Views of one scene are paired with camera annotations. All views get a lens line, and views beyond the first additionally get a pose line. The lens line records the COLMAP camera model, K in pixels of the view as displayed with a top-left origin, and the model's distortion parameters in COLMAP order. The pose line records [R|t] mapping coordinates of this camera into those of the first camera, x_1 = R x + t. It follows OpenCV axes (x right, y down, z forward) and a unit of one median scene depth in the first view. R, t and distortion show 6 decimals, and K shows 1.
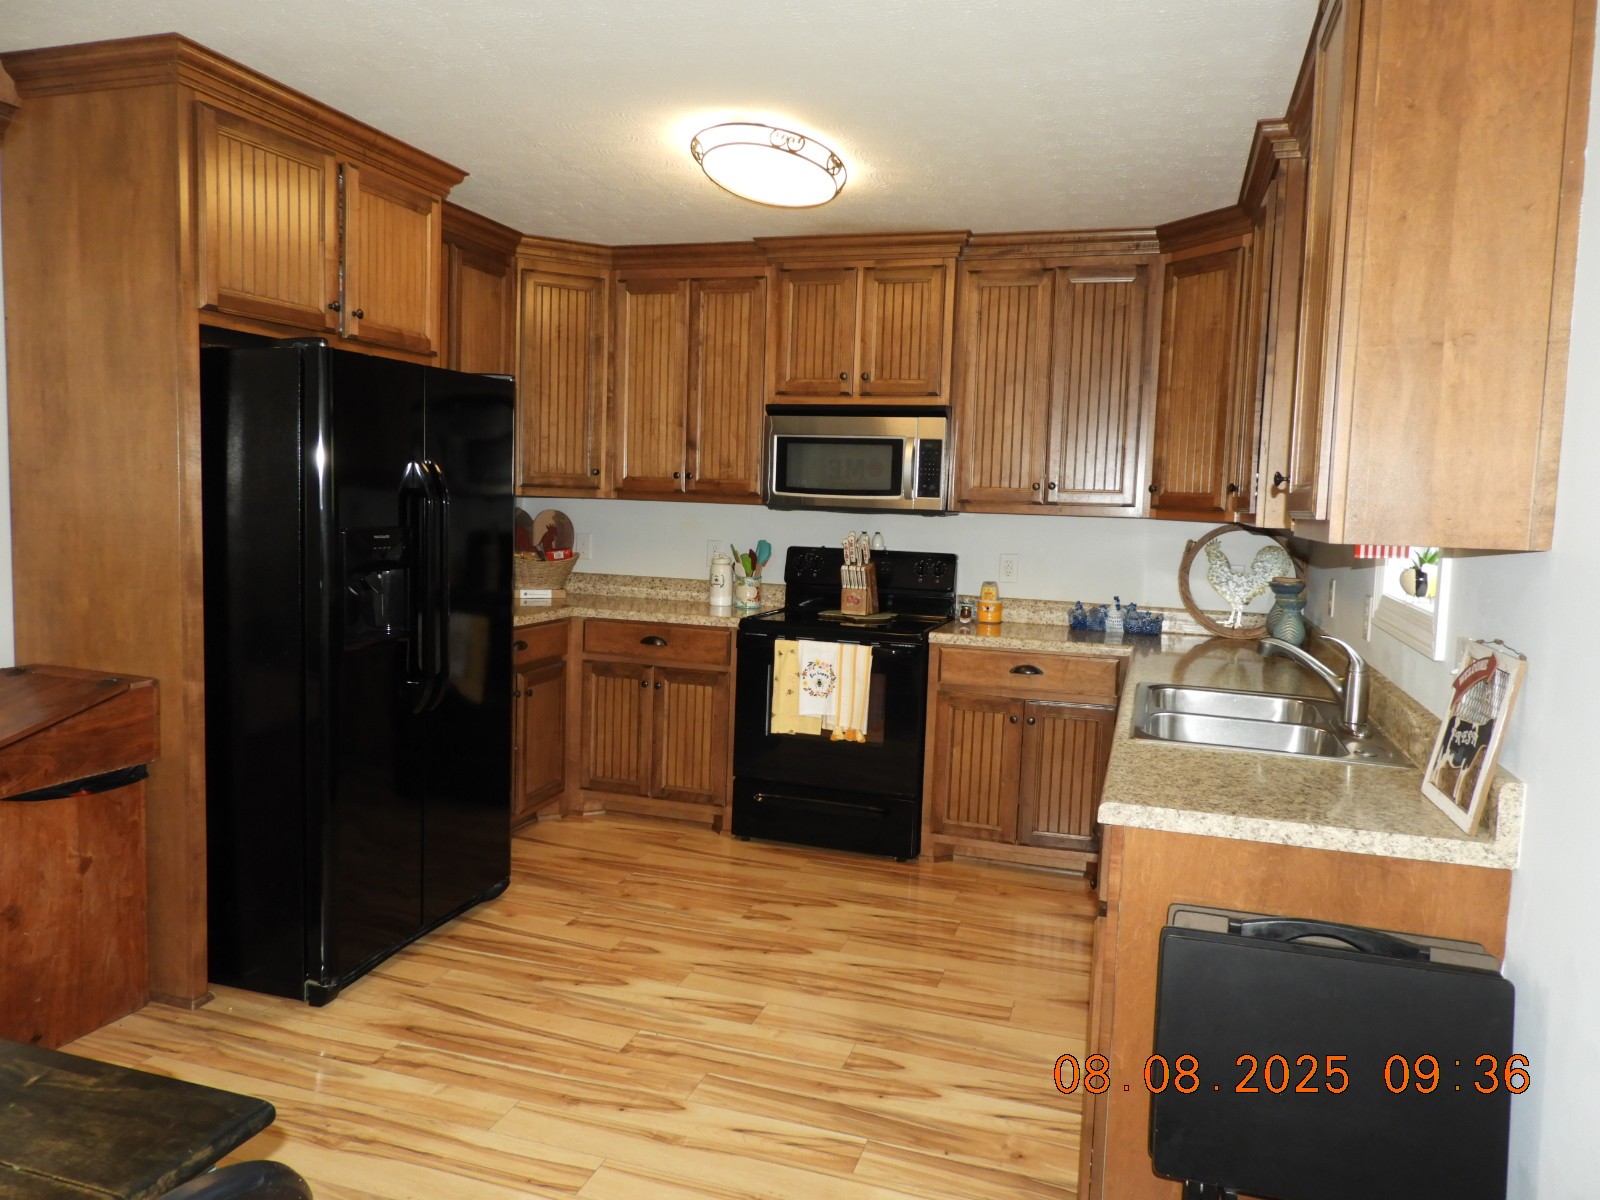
lens RADIAL K [[1131.4, 0, 804.7], [0, 1131.4, 599.0], [0, 0, 1]] dist [0.005526, -0.005236]
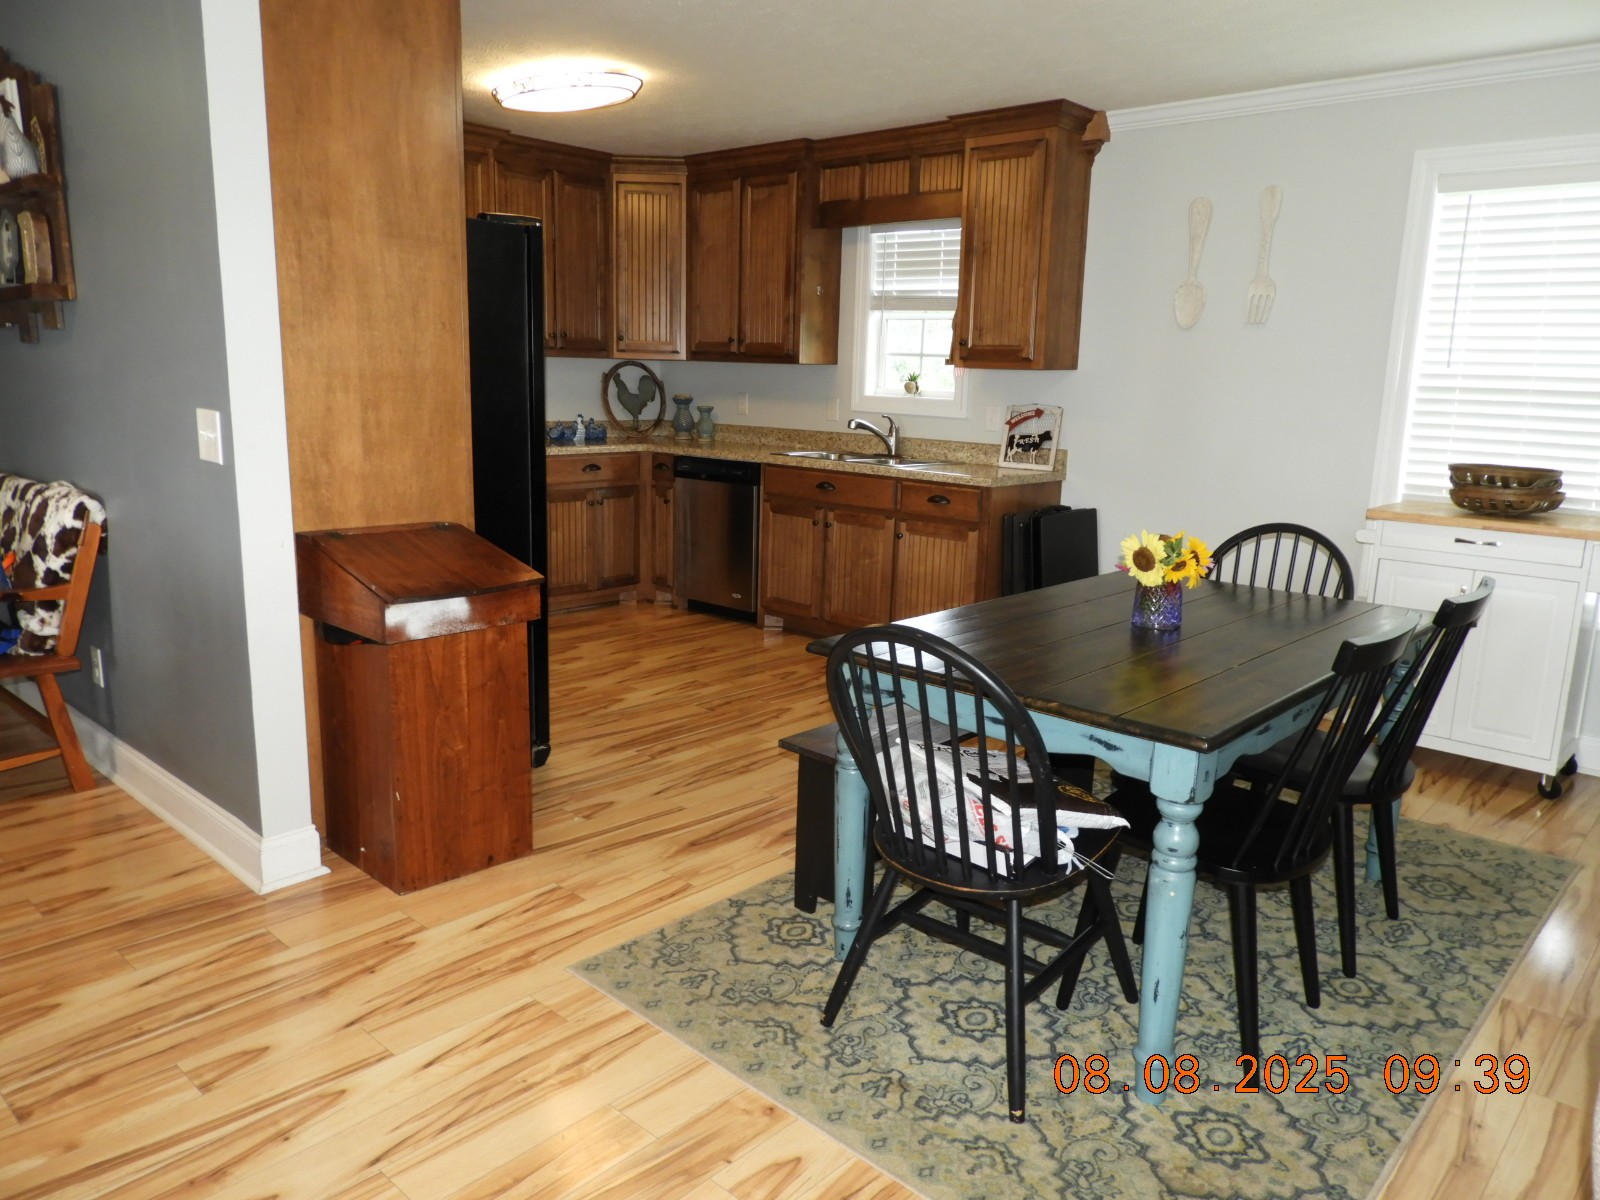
lens RADIAL K [[1131.4, 0, 804.7], [0, 1131.4, 599.0], [0, 0, 1]] dist [0.005526, -0.005236]
pose [[0.420943, -0.202651, 0.884160, -0.957726], [0.069265, 0.979060, 0.191426, -0.028776], [-0.904439, -0.019338, 0.426165, 0.141323]]
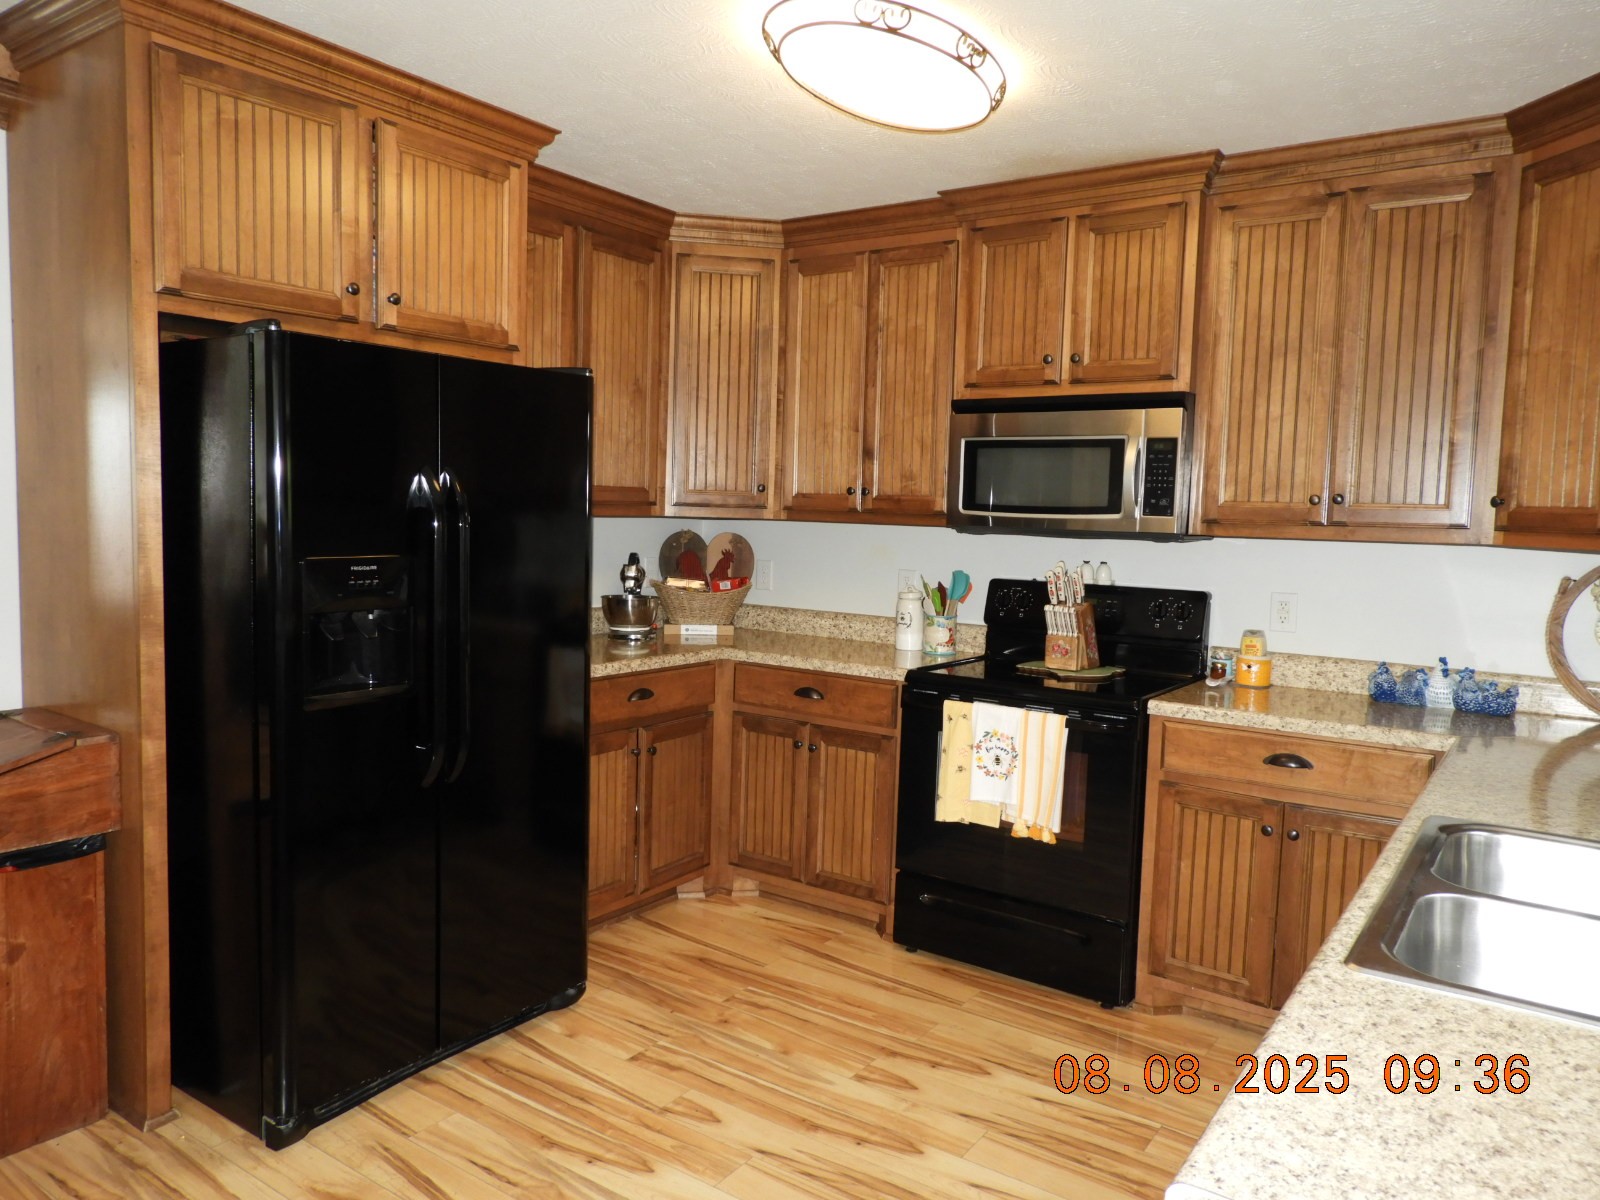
lens RADIAL K [[1131.4, 0, 804.7], [0, 1131.4, 599.0], [0, 0, 1]] dist [0.005526, -0.005236]
pose [[0.954870, 0.016983, -0.296538, 0.112898], [-0.022610, 0.999623, -0.015558, -0.019324], [0.296162, 0.021561, 0.954894, 0.231215]]
